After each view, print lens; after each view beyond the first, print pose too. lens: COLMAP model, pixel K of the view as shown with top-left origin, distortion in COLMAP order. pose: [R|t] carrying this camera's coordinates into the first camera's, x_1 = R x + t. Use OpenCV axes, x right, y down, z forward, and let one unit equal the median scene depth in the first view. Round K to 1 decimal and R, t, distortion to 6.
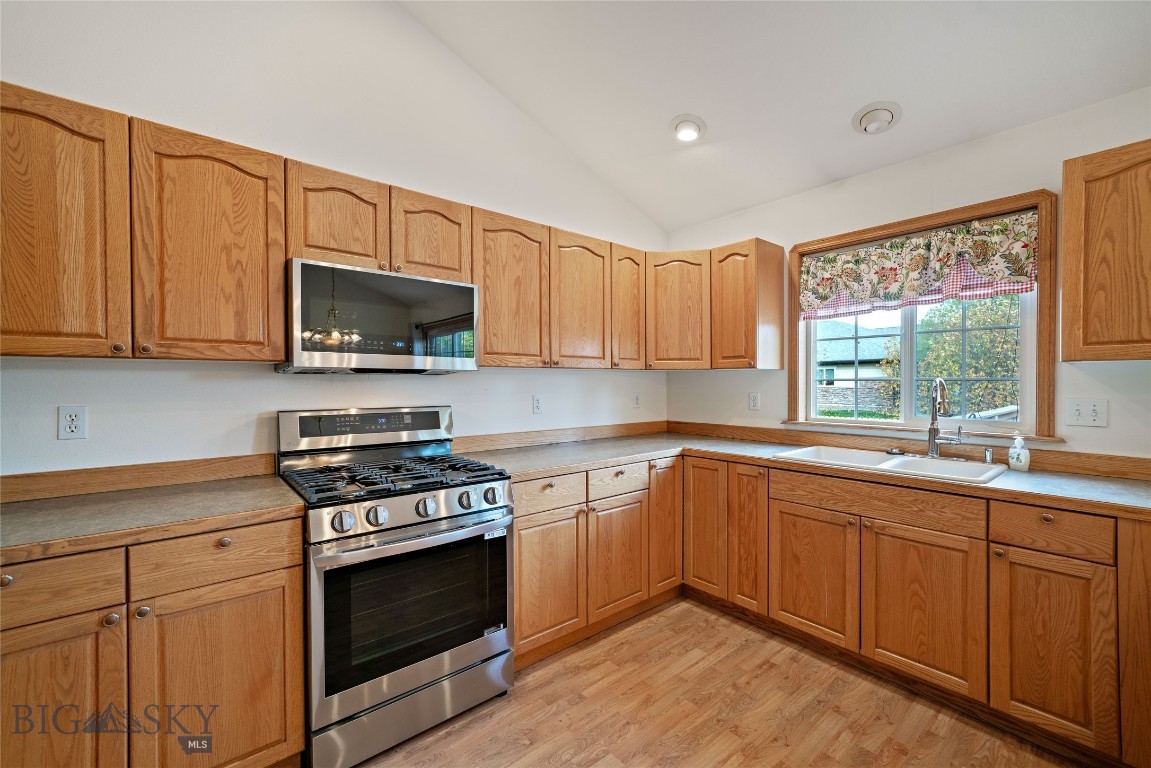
lens RADIAL K [[473.8, 0, 578.2], [0, 473.8, 389.6], [0, 0, 1]] dist [-0.007343, 0.002084]
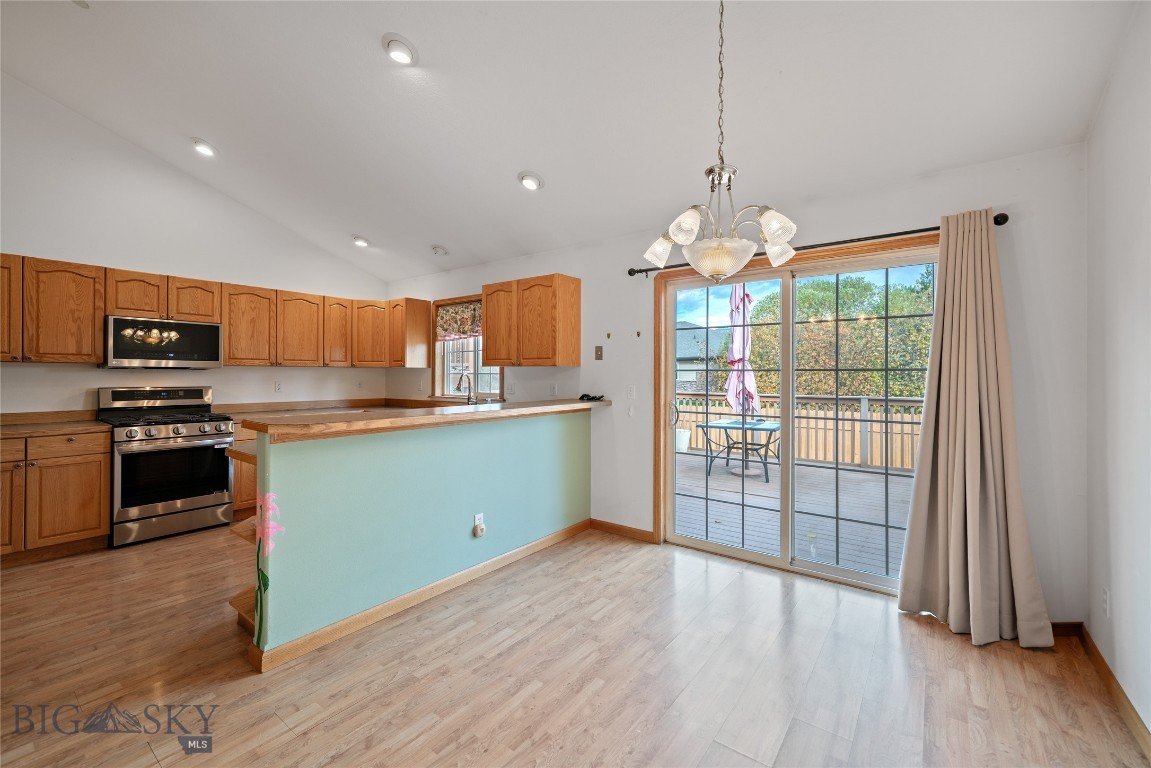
lens RADIAL K [[473.8, 0, 579.9], [0, 473.8, 373.7], [0, 0, 1]] dist [-0.007343, 0.002084]
pose [[0.973074, 0.006101, 0.230414, 0.923140], [-0.002019, 0.999837, -0.017947, 0.019672], [-0.230486, 0.016999, 0.972927, -1.470099]]
